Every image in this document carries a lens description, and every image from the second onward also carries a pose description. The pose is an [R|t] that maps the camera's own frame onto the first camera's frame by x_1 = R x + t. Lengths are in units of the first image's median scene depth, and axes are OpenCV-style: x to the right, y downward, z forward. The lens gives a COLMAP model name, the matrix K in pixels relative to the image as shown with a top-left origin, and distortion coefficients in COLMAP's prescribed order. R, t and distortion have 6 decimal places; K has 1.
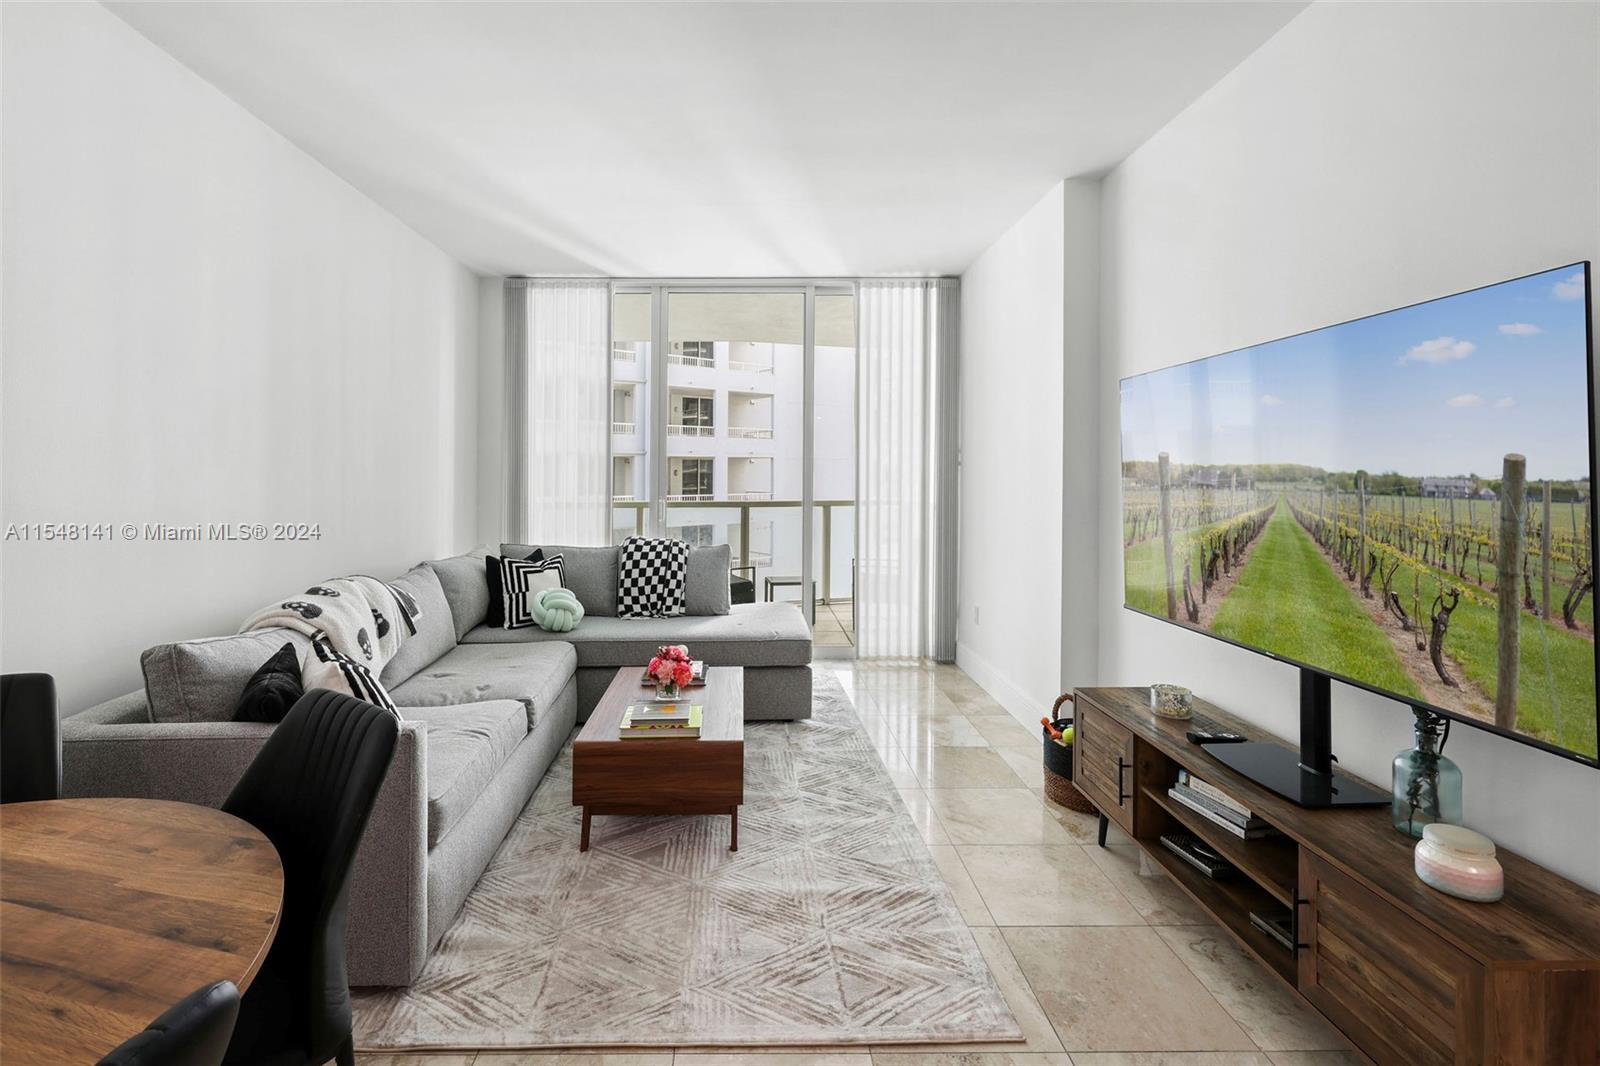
lens RADIAL K [[684.7, 0, 710.3], [0, 684.7, 472.2], [0, 0, 1]] dist [-0.004710, 0.000858]
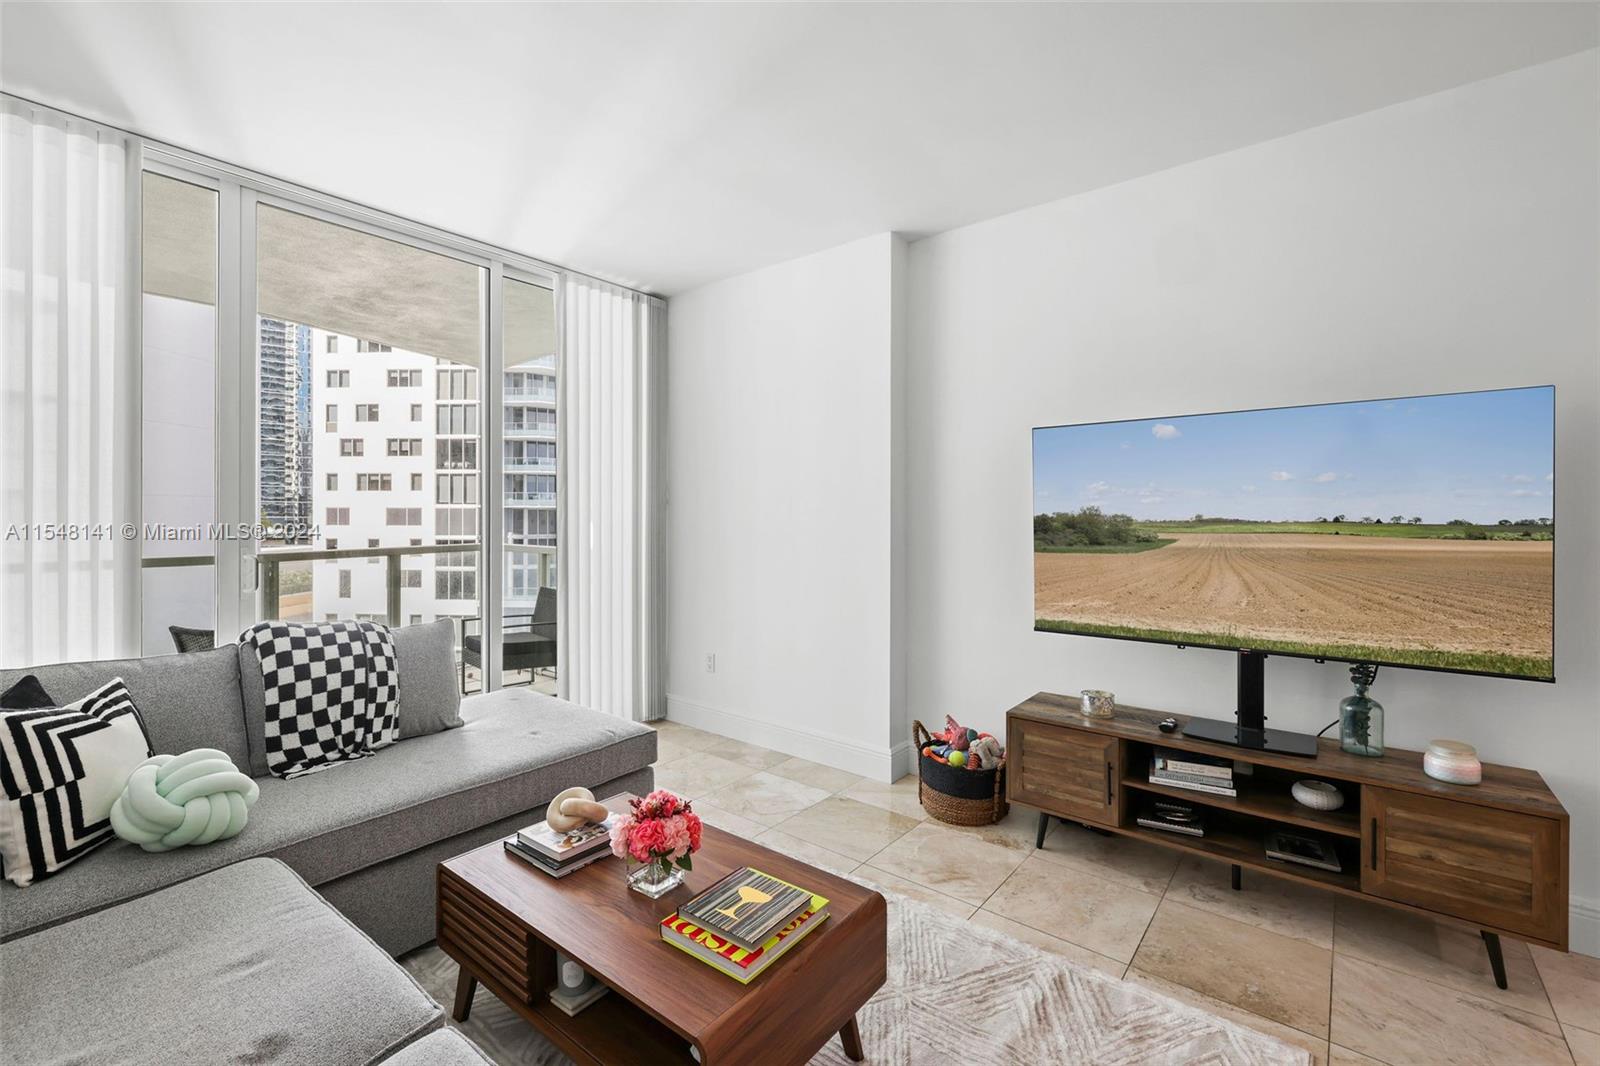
lens RADIAL K [[684.7, 0, 797.1], [0, 684.7, 518.8], [0, 0, 1]] dist [-0.004710, 0.000858]
pose [[0.621342, -0.002754, 0.783535, -0.298124], [-0.004054, 0.999969, 0.006729, 0.004382], [-0.783529, -0.007358, 0.621311, 0.347406]]
